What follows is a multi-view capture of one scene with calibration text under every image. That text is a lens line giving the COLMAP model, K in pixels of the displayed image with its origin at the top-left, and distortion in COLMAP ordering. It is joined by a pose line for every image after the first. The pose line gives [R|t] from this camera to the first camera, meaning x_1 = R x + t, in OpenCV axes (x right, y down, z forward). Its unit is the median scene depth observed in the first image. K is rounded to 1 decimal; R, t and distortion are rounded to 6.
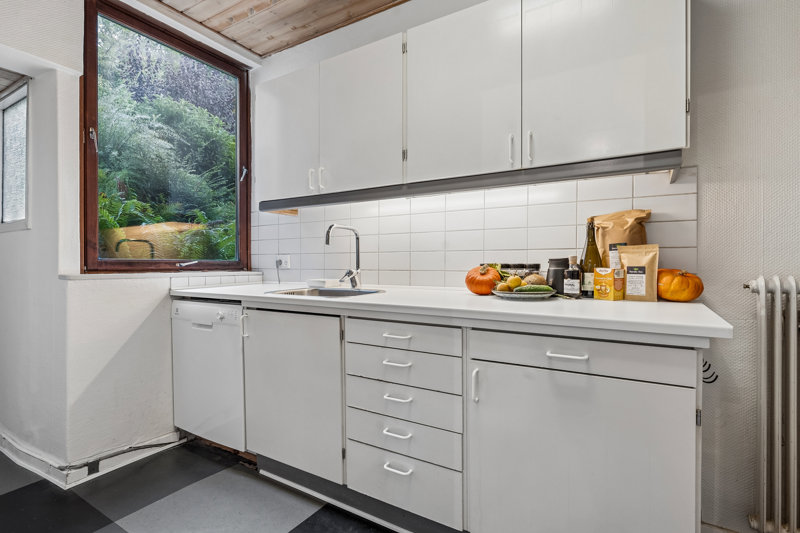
lens RADIAL K [[383.9, 0, 400.0], [0, 383.9, 266.5], [0, 0, 1]] dist [0.001588, 0.000618]
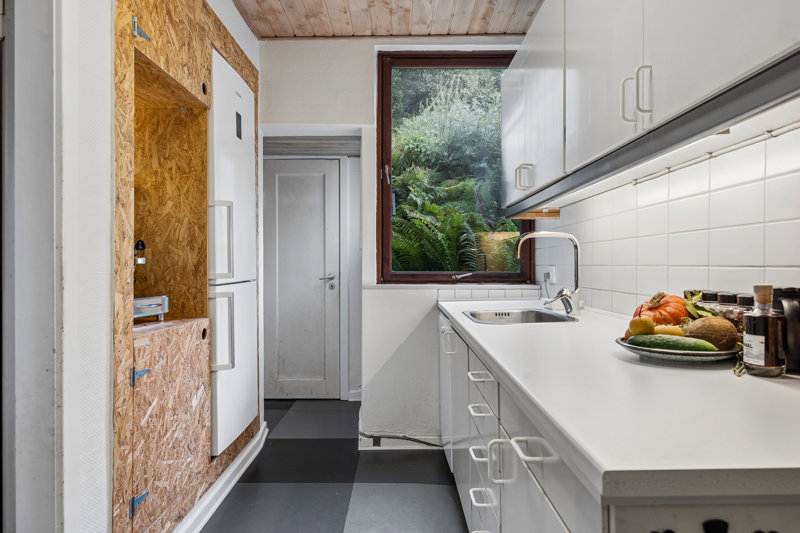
lens RADIAL K [[491.8, 0, 400.0], [0, 491.8, 266.5], [0, 0, 1]] dist [-0.001331, 0.000087]
pose [[0.518880, 0.001884, -0.854845, 0.536205], [-0.004112, 0.999992, -0.000292, -0.035380], [0.854837, 0.003667, 0.518883, 0.218245]]
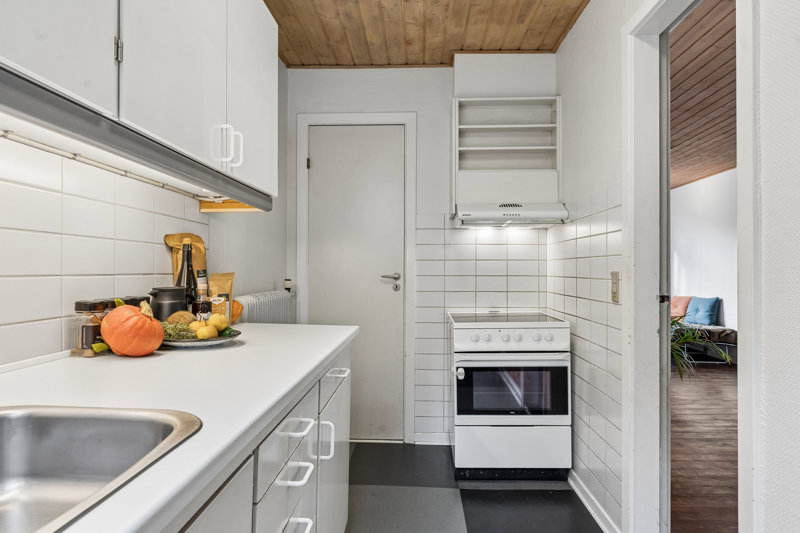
lens RADIAL K [[491.8, 0, 400.0], [0, 491.8, 266.5], [0, 0, 1]] dist [-0.001331, 0.000087]
pose [[-0.497659, 0.008109, 0.867335, -0.416480], [0.007494, 0.999959, -0.005049, -0.041613], [-0.867340, 0.003987, -0.497700, 0.789340]]
